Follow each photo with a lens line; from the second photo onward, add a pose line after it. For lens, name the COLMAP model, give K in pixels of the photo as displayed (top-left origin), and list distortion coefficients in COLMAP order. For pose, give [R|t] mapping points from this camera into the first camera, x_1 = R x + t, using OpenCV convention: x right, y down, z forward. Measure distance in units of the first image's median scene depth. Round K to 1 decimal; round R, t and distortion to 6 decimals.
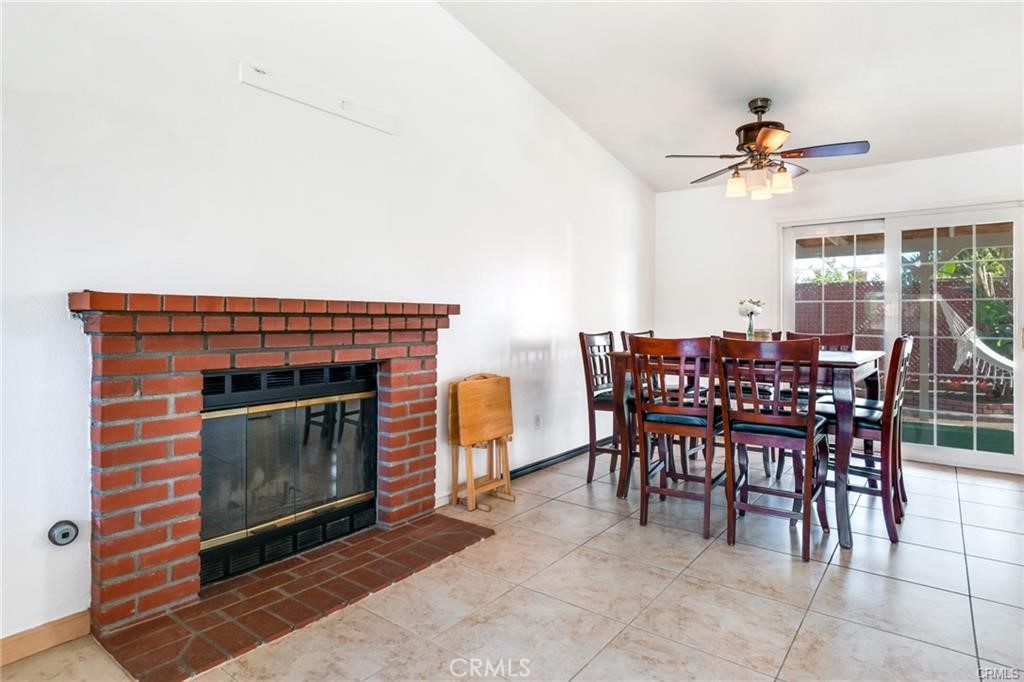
lens RADIAL K [[543.5, 0, 511.3], [0, 543.5, 335.0], [0, 0, 1]] dist [0.001569, -0.005903]
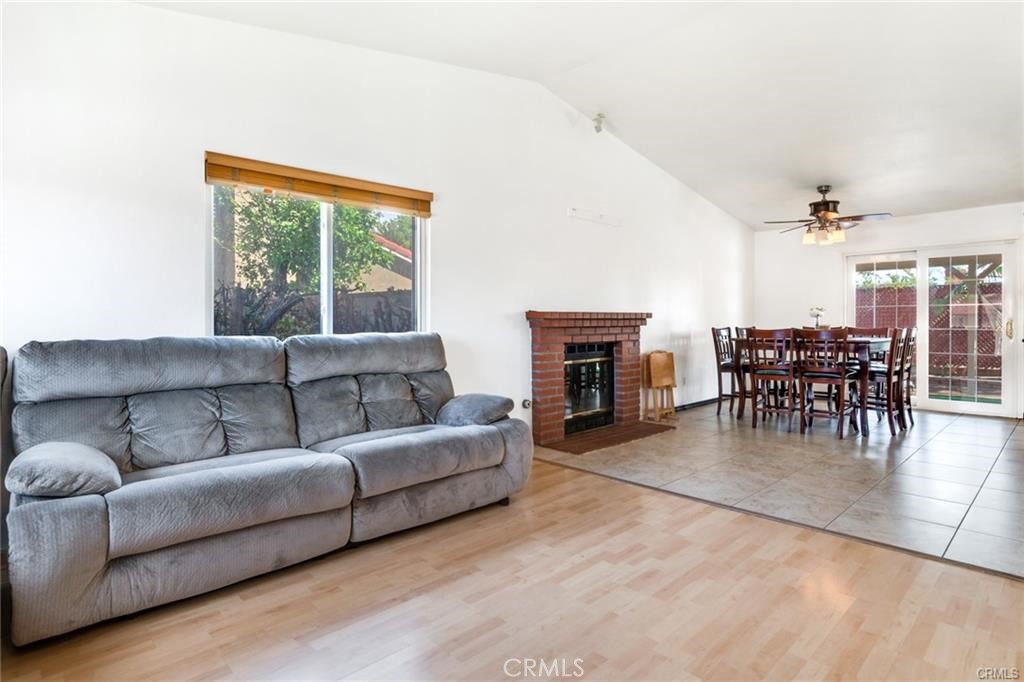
lens RADIAL K [[543.5, 0, 513.3], [0, 543.5, 336.3], [0, 0, 1]] dist [0.001569, -0.005903]
pose [[0.990470, -0.003965, -0.137669, -0.317284], [0.004135, 0.999991, 0.000948, 0.022420], [0.137664, -0.001508, 0.990478, -0.963067]]
